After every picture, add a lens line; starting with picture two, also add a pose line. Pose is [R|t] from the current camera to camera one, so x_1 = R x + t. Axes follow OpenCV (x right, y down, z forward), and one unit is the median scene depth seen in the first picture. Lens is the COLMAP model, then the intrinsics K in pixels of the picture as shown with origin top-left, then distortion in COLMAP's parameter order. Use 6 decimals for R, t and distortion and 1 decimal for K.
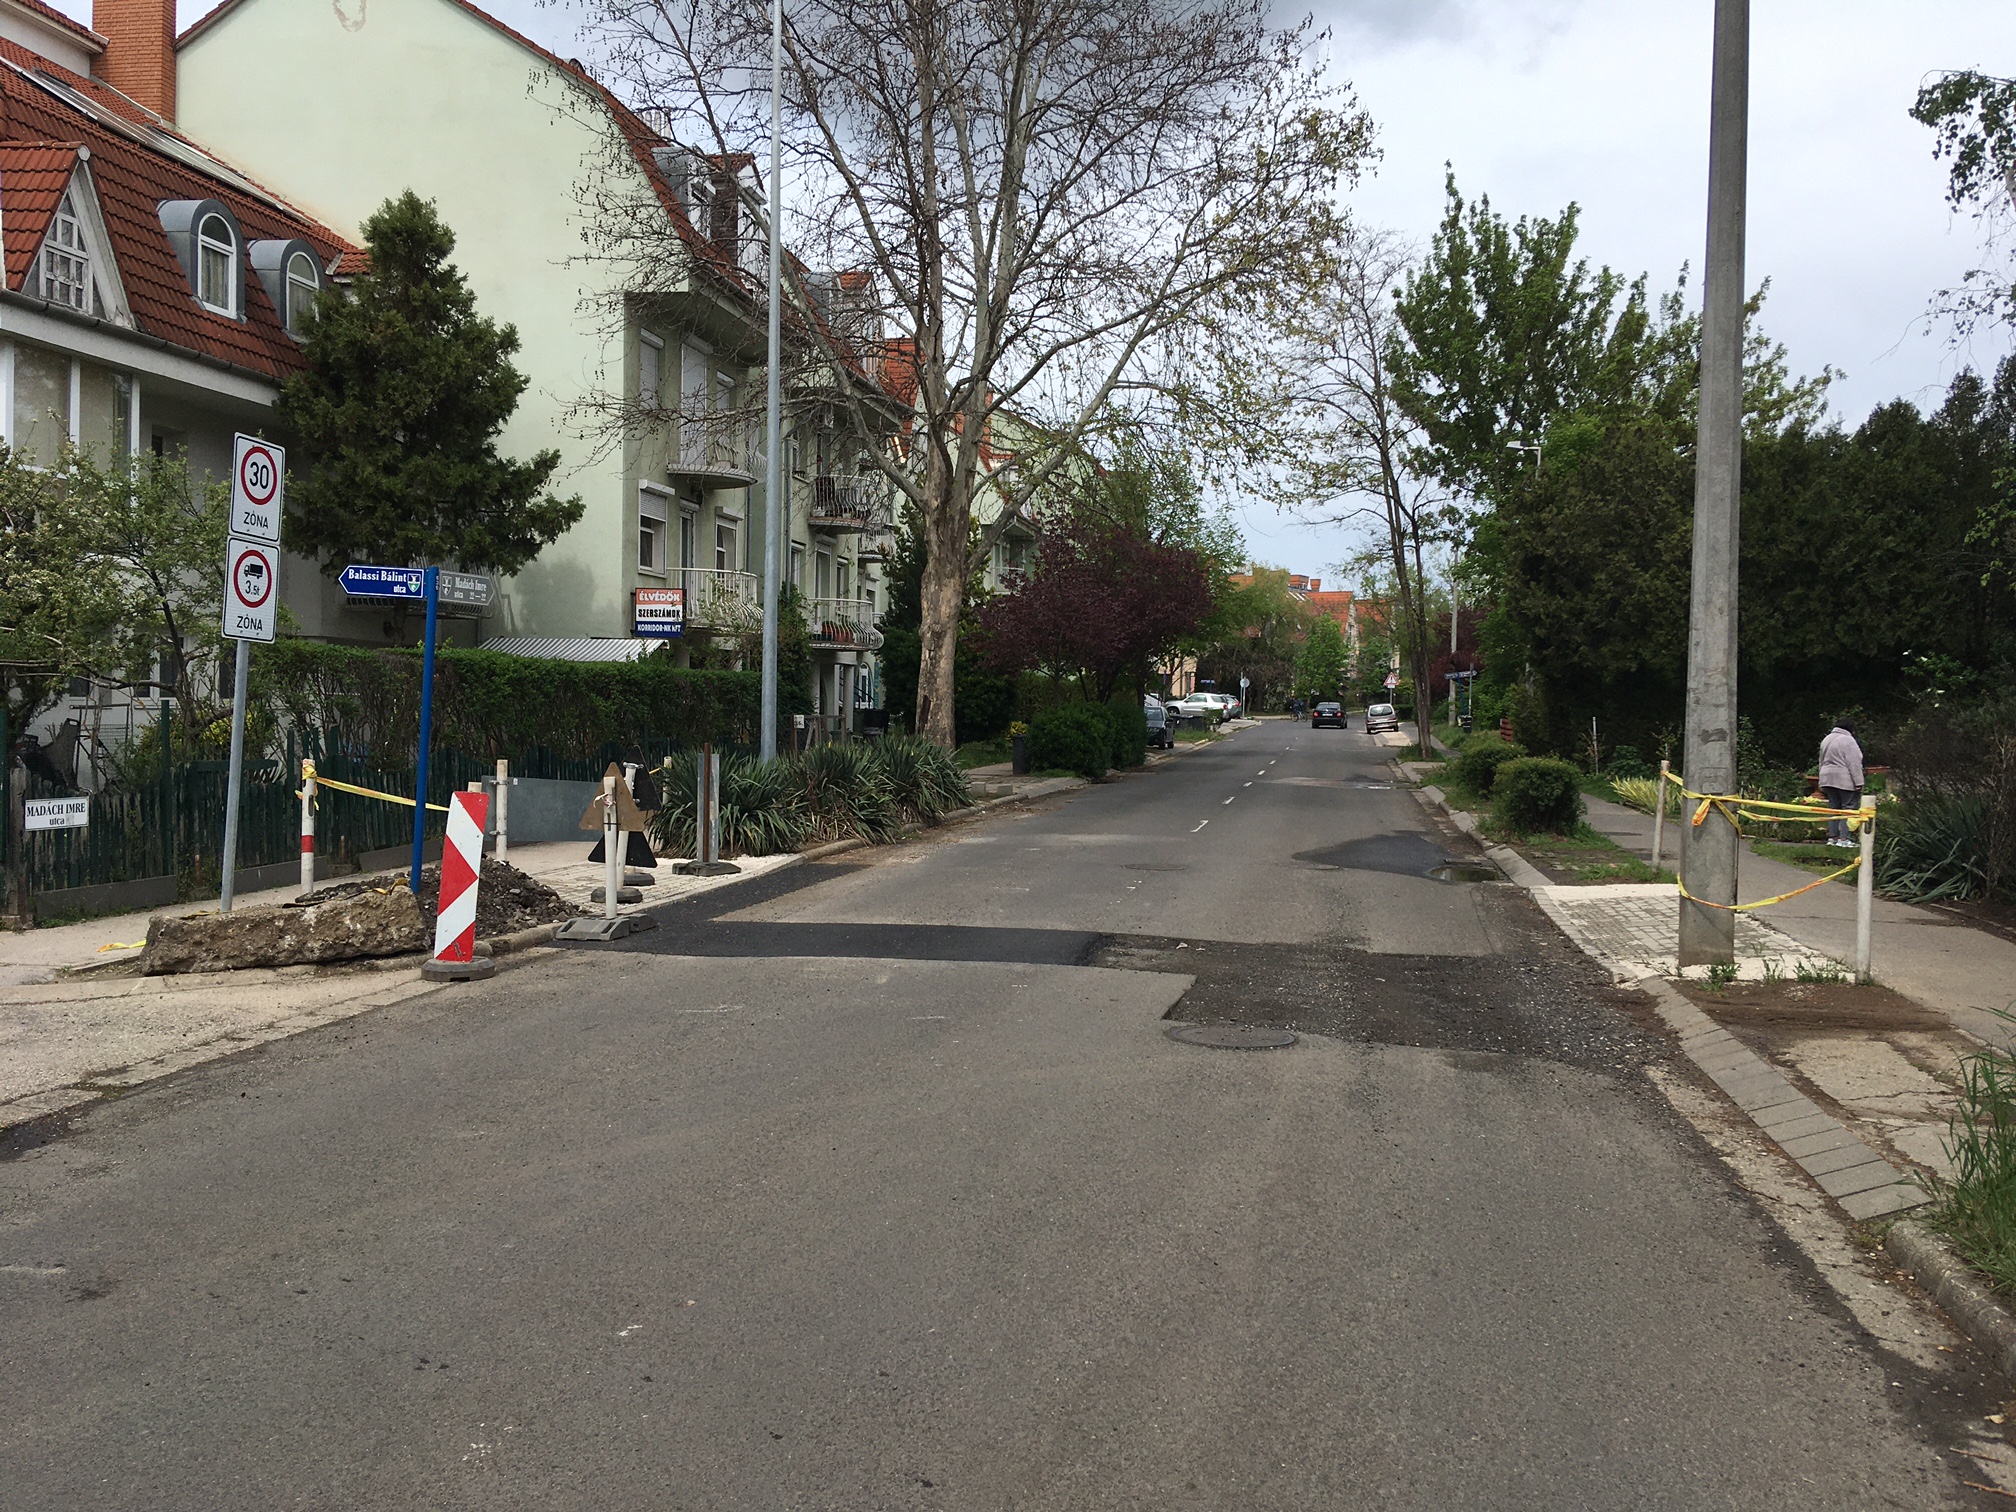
lens RADIAL K [[1702.2, 0, 1005.8], [0, 1702.2, 741.4], [0, 0, 1]] dist [0.123042, -0.179220]
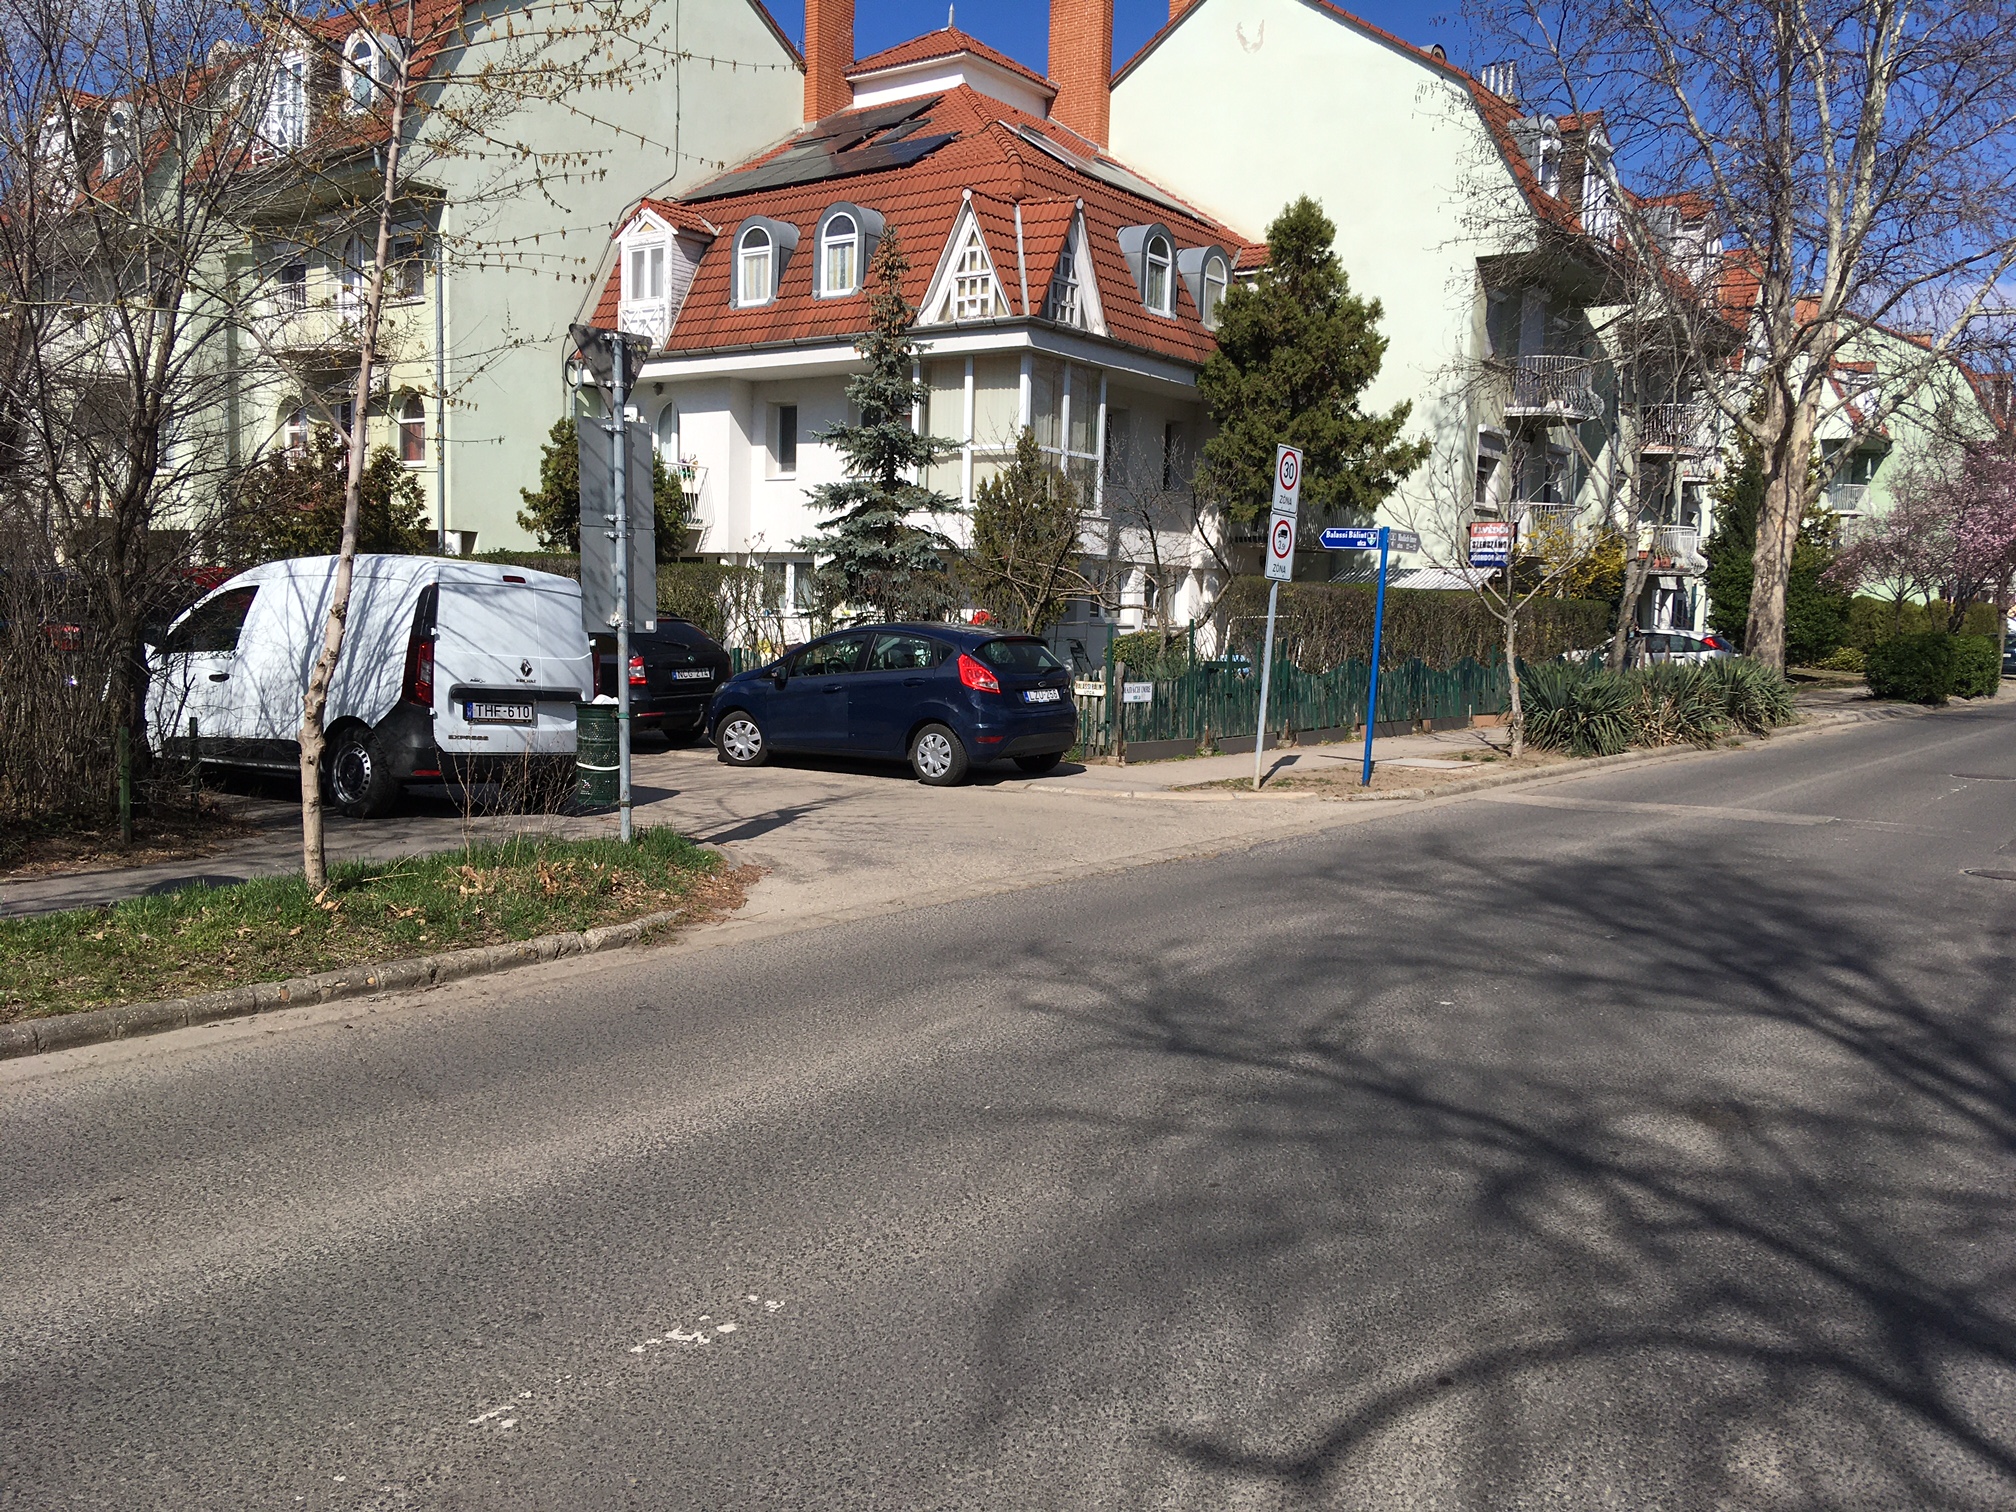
lens RADIAL K [[1702.2, 0, 1011.2], [0, 1702.2, 746.5], [0, 0, 1]] dist [0.123042, -0.179220]
pose [[0.902572, 0.041023, -0.428581, 0.000278], [-0.020635, 0.998428, 0.052111, 0.005416], [0.430045, -0.038190, 0.901999, -0.172577]]
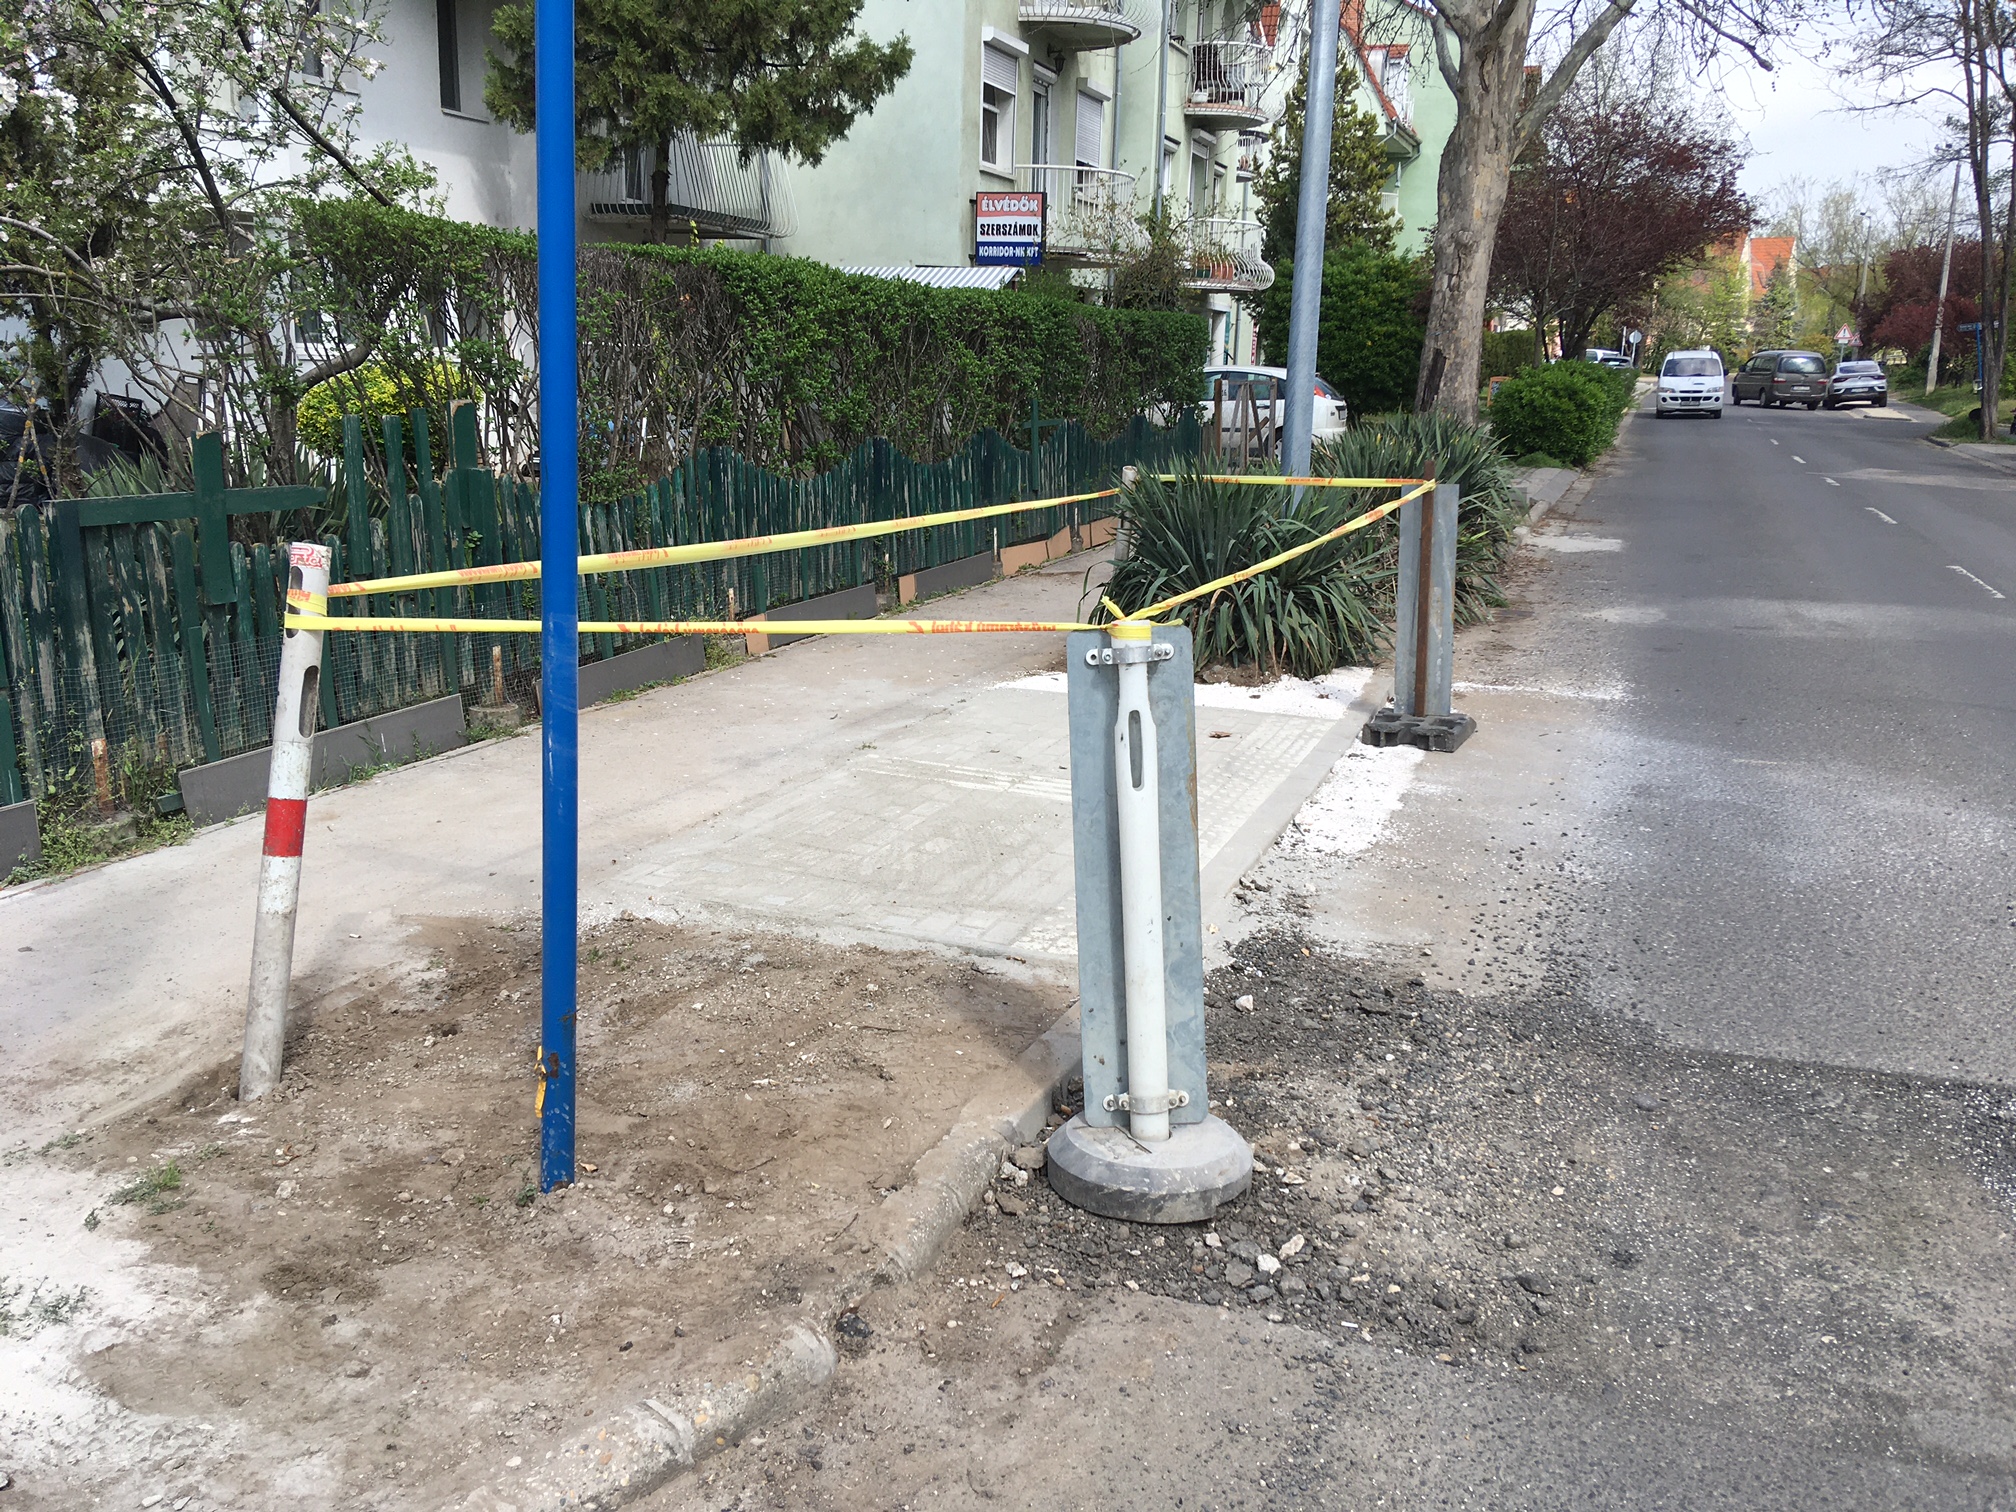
lens RADIAL K [[1702.2, 0, 1010.8], [0, 1702.2, 758.1], [0, 0, 1]] dist [0.123042, -0.179220]
pose [[0.986953, 0.042207, -0.155375, -0.093861], [-0.009803, 0.978991, 0.203669, -0.006450], [0.160707, -0.199489, 0.966632, 0.306938]]
